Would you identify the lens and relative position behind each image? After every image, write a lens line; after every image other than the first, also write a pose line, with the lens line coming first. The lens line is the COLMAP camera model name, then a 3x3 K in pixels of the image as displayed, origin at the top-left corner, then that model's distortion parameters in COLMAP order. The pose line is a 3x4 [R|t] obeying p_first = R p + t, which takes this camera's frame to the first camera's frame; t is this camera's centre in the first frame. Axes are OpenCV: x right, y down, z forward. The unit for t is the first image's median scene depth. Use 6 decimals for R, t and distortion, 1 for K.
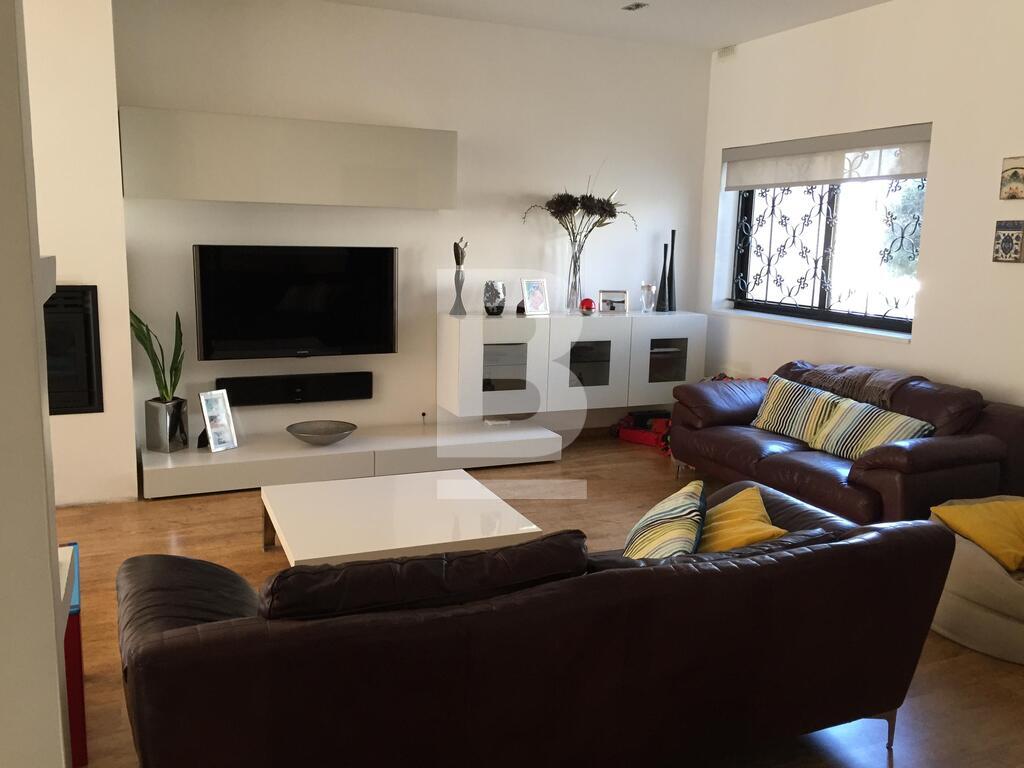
lens RADIAL K [[843.3, 0, 512.0], [0, 843.3, 384.0], [0, 0, 1]] dist [-0.001475, -0.000221]
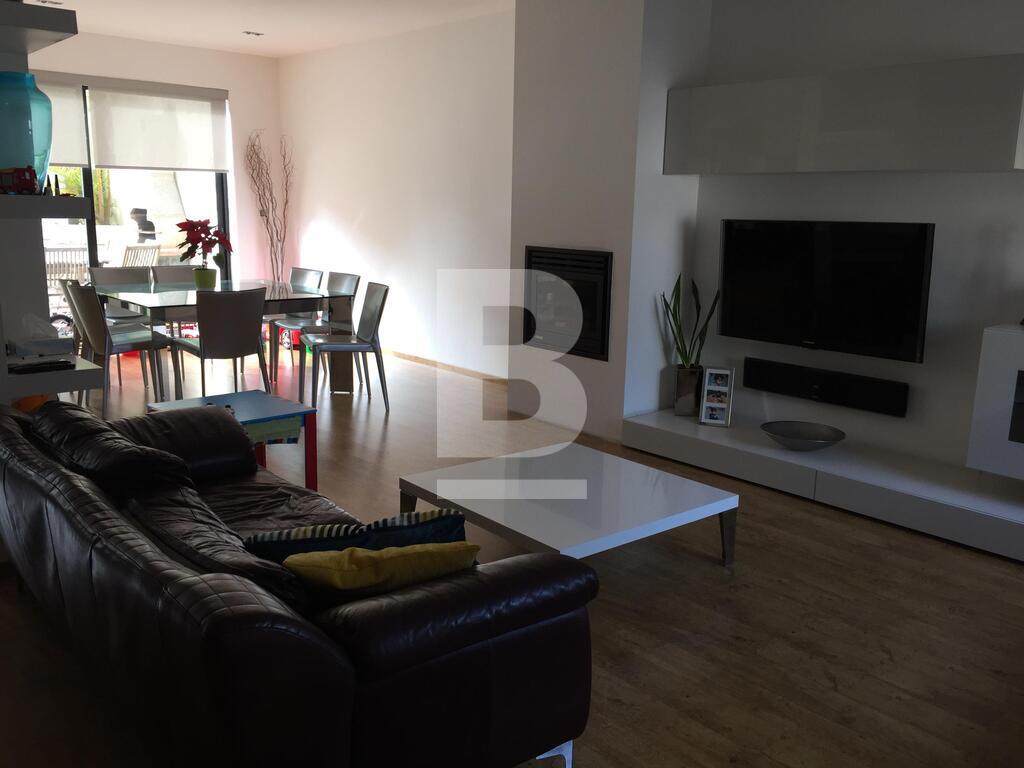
lens RADIAL K [[873.9, 0, 512.0], [0, 873.9, 384.0], [0, 0, 1]] dist [-0.000617, -0.000446]
pose [[0.278697, 0.168848, -0.945420, 0.543468], [-0.180302, 0.976118, 0.121180, -0.051114], [0.943302, 0.136689, 0.302485, 0.446574]]
